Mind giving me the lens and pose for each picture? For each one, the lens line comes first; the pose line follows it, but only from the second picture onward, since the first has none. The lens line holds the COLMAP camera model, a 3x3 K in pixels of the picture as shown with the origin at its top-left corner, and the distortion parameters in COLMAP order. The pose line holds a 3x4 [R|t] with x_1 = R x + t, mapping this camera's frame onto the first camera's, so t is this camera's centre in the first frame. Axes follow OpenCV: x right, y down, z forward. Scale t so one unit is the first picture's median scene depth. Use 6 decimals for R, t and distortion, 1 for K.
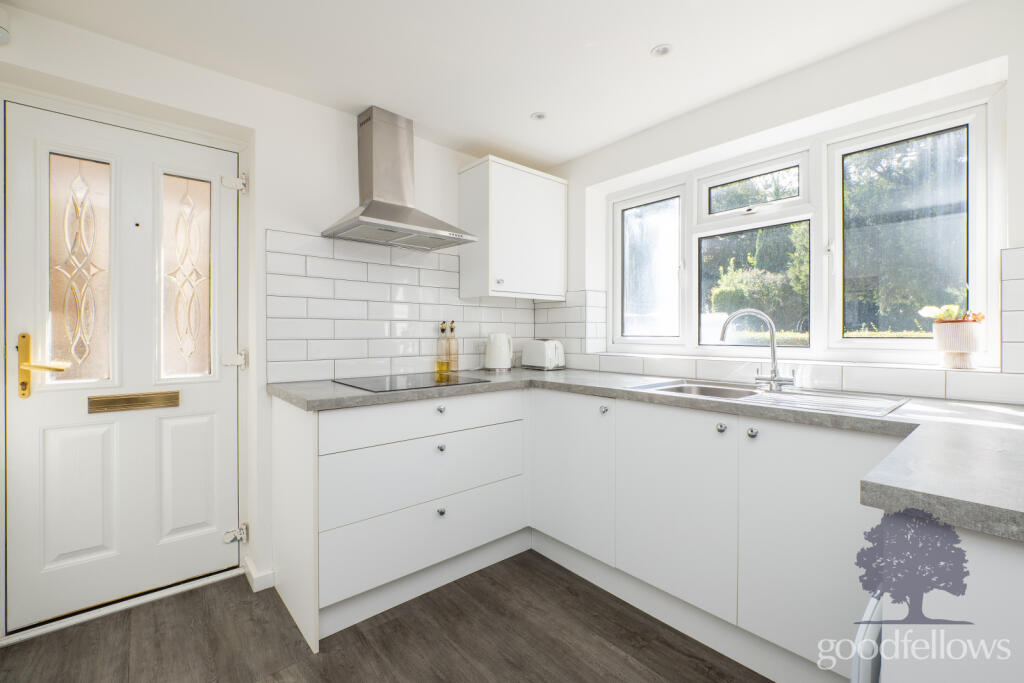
lens RADIAL K [[413.9, 0, 513.5], [0, 413.9, 338.9], [0, 0, 1]] dist [-0.000460, -0.000049]
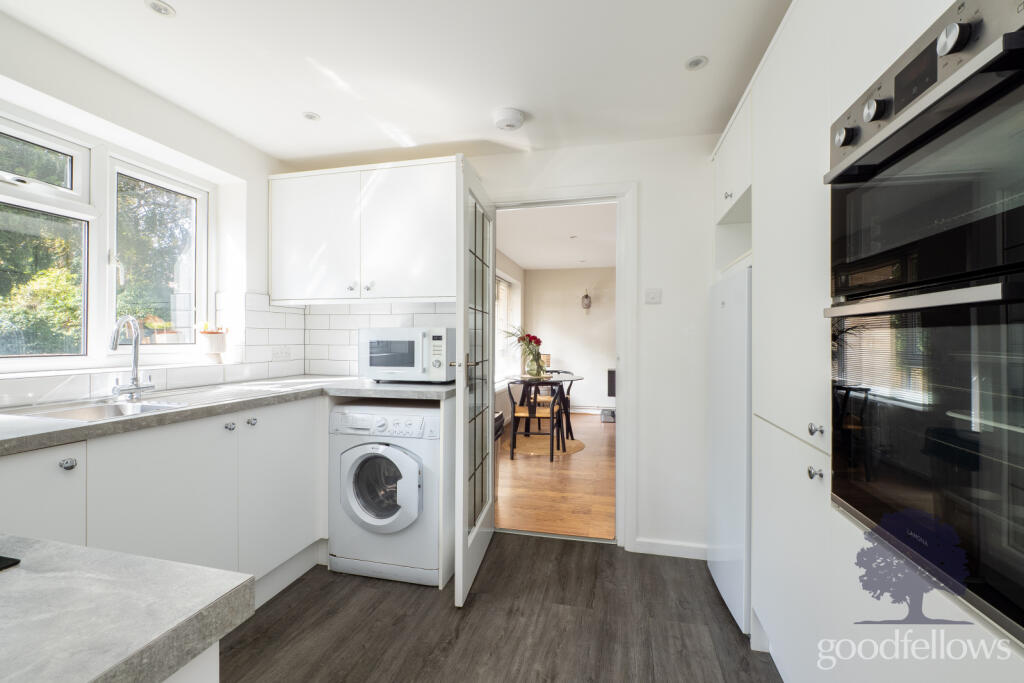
lens RADIAL K [[413.9, 0, 515.2], [0, 413.9, 338.4], [0, 0, 1]] dist [-0.000460, -0.000049]
pose [[-0.529834, 0.004831, 0.848088, -0.778536], [0.007932, 0.999968, -0.000741, -0.012851], [-0.848064, 0.006335, -0.529855, 0.848049]]
